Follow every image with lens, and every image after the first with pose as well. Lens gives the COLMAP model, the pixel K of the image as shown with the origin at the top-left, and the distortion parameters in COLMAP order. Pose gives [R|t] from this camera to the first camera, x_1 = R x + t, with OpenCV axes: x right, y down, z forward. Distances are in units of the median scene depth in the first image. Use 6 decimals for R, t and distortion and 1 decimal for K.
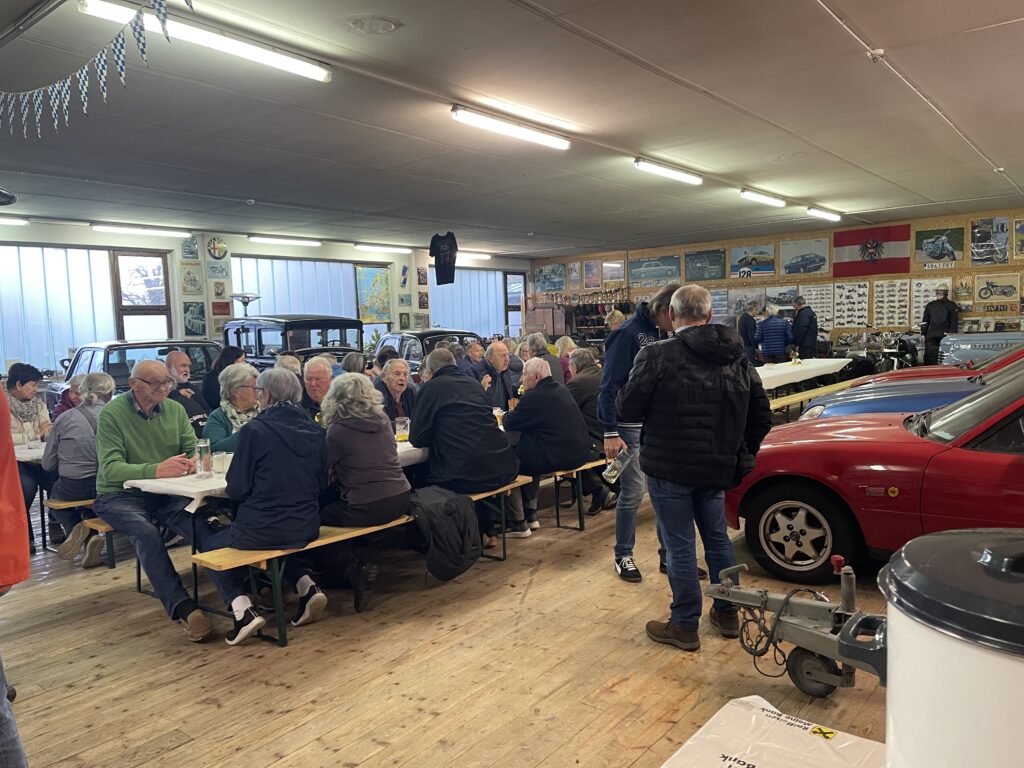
lens RADIAL K [[766.5, 0, 508.1], [0, 766.5, 380.8], [0, 0, 1]] dist [0.063835, -0.089091]
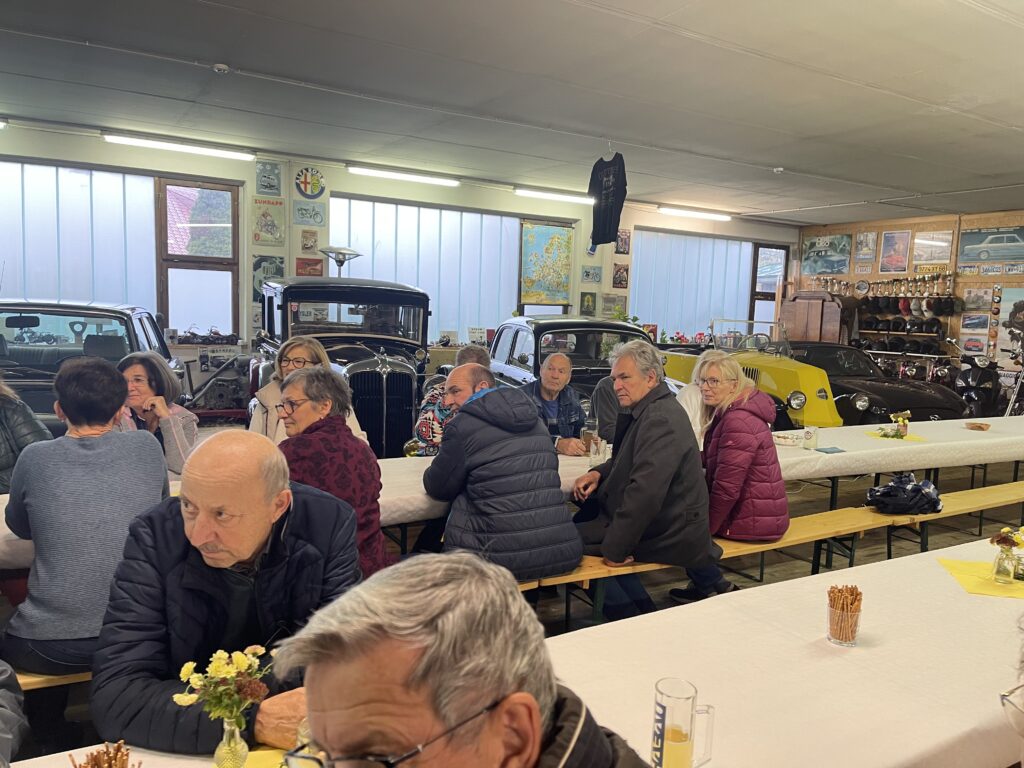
lens RADIAL K [[789.7, 0, 512.0], [0, 789.7, 384.0], [0, 0, 1]] dist [0.091210, -0.116261]
pose [[0.937918, 0.101223, -0.331759, 0.044846], [-0.094354, 0.994859, 0.036791, -0.022736], [0.333777, -0.003204, 0.942647, 0.267503]]
